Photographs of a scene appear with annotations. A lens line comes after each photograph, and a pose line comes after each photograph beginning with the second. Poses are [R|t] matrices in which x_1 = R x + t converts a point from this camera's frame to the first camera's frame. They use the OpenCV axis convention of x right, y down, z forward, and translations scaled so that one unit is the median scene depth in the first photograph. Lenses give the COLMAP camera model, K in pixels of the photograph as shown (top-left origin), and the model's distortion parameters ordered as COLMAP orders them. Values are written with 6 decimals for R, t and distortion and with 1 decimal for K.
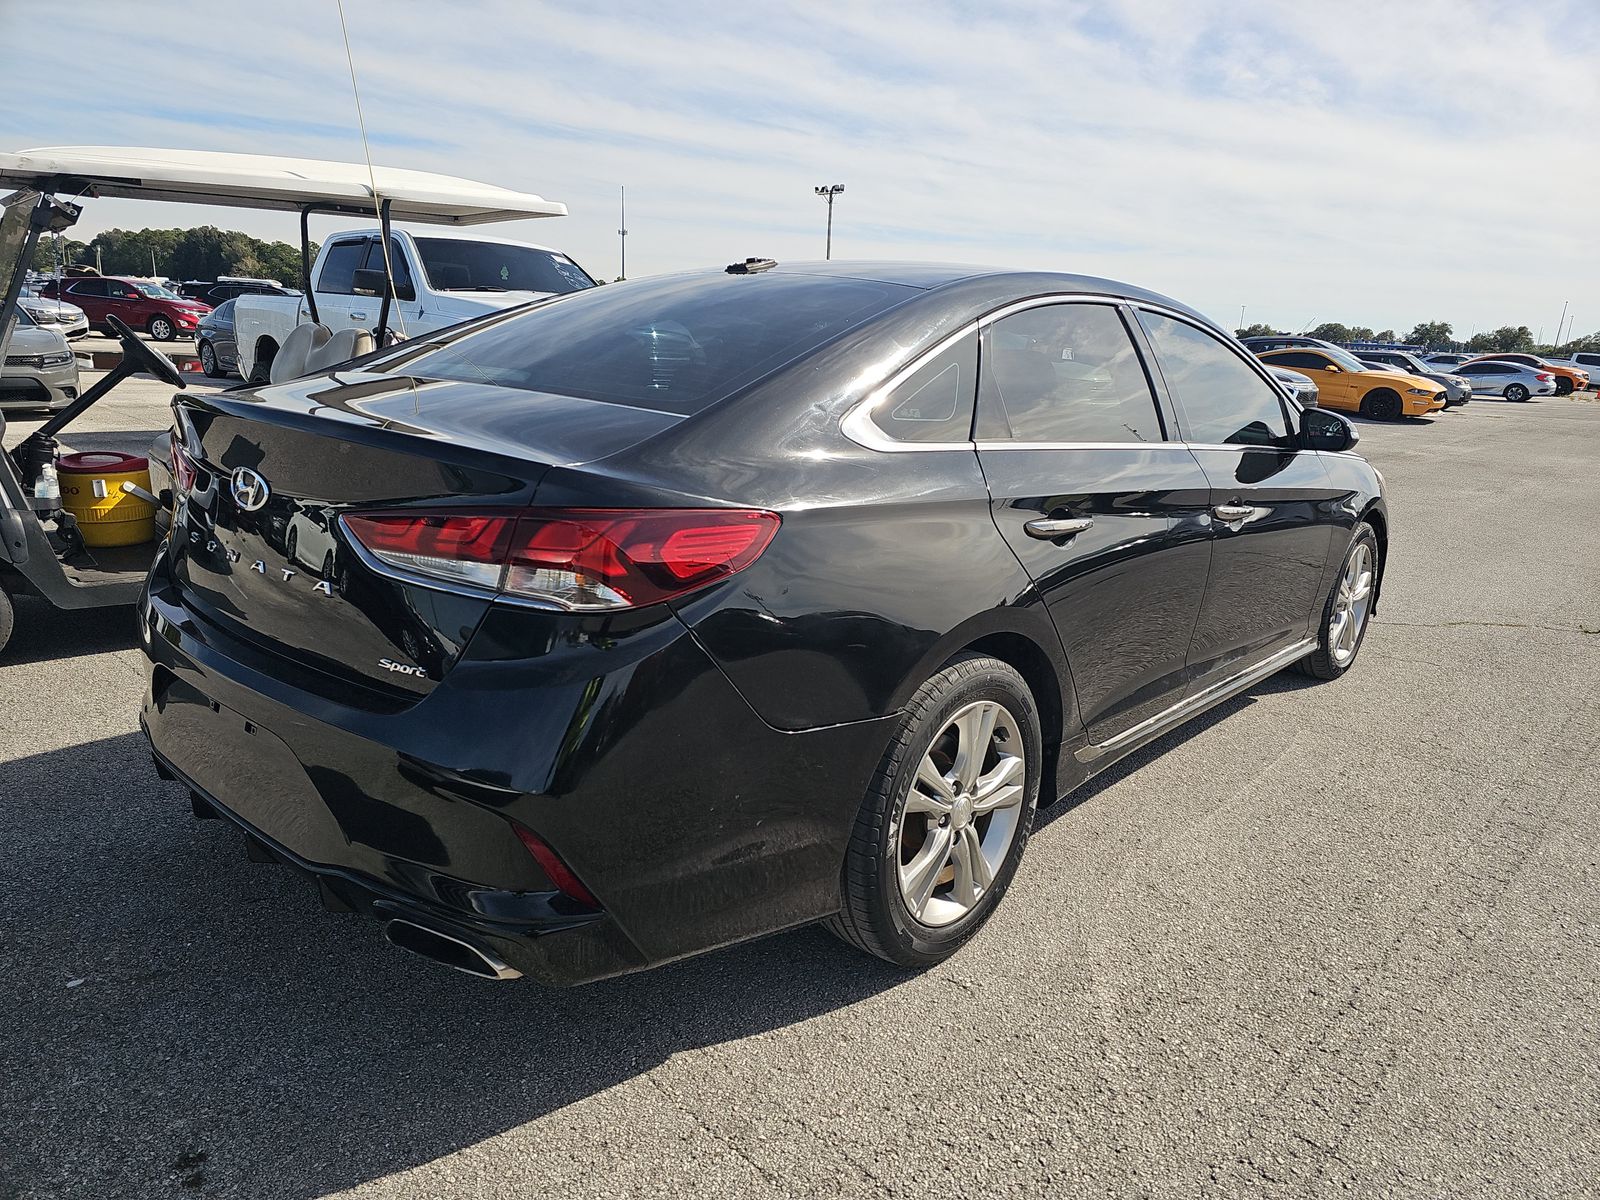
lens RADIAL K [[1024.2, 0, 806.1], [0, 1024.2, 599.7], [0, 0, 1]] dist [0.041476, -0.037823]
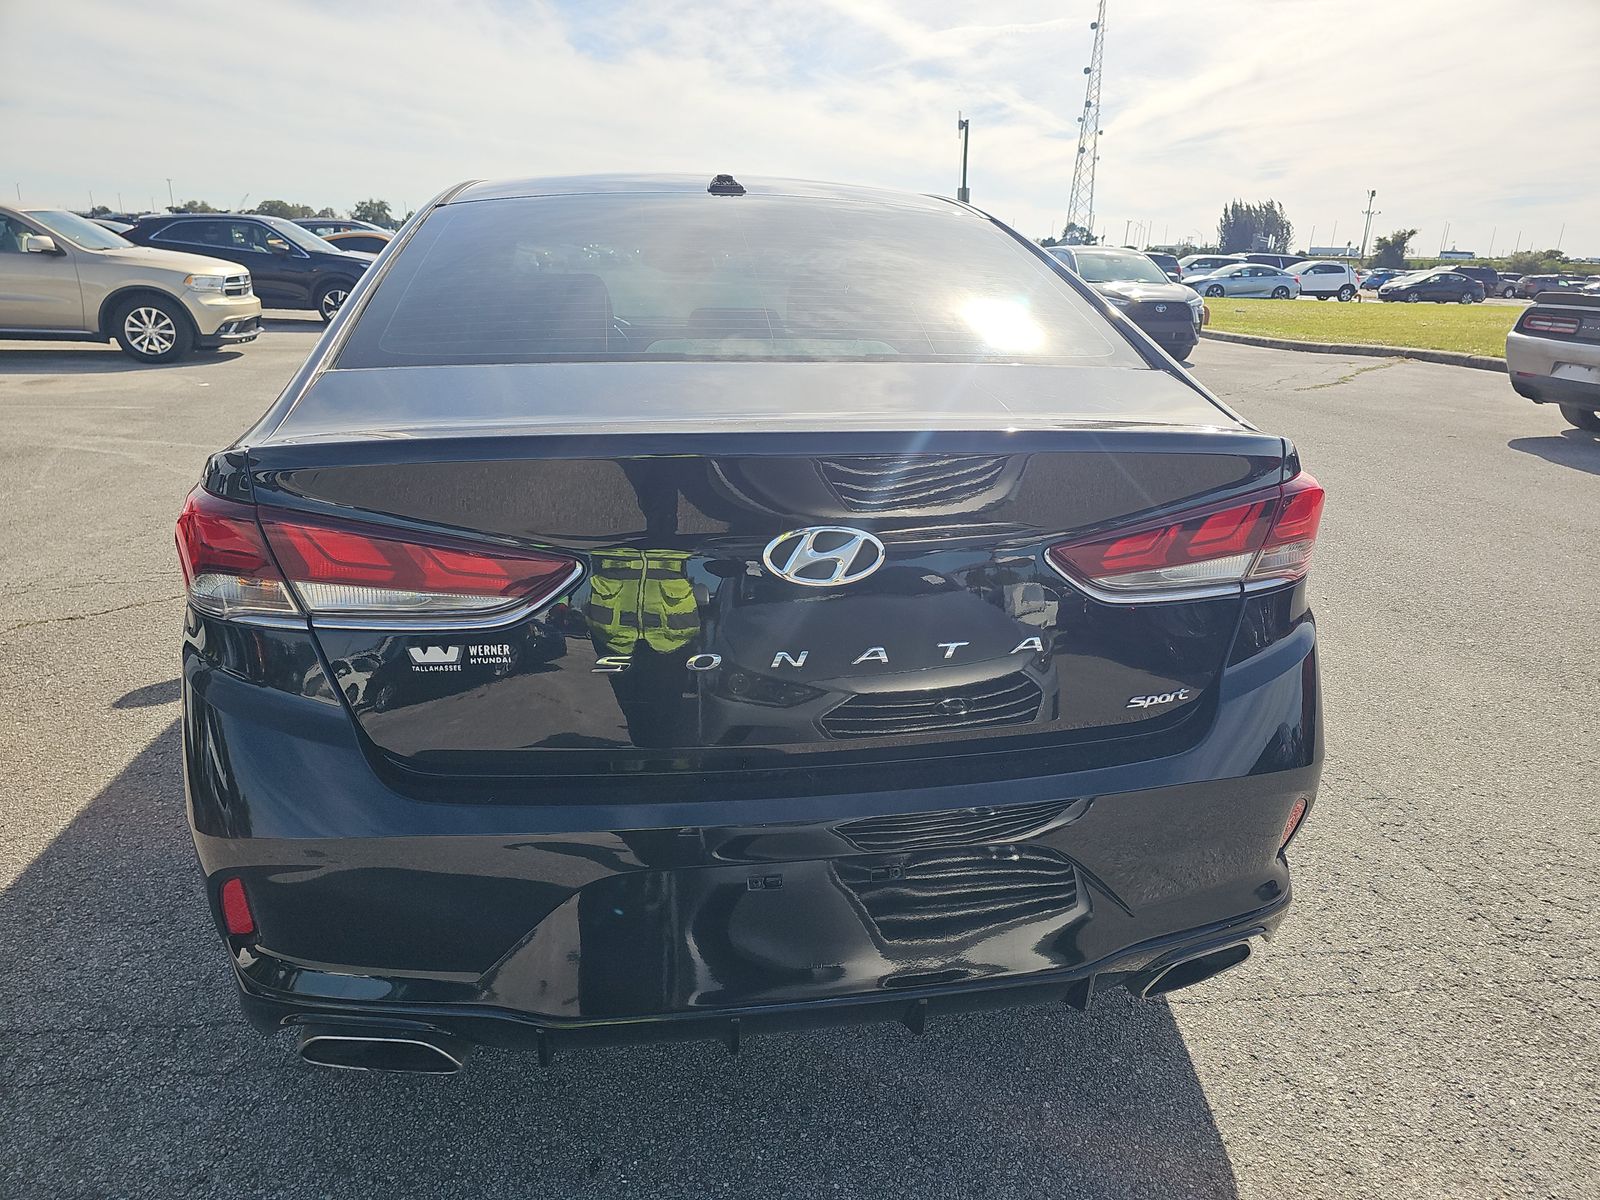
lens RADIAL K [[1024.2, 0, 806.1], [0, 1024.2, 599.7], [0, 0, 1]] dist [0.041476, -0.037823]
pose [[0.646328, -0.269646, 0.713829, -1.127645], [0.192437, 0.962844, 0.189470, -0.226494], [-0.738396, 0.014907, 0.674203, 0.600747]]
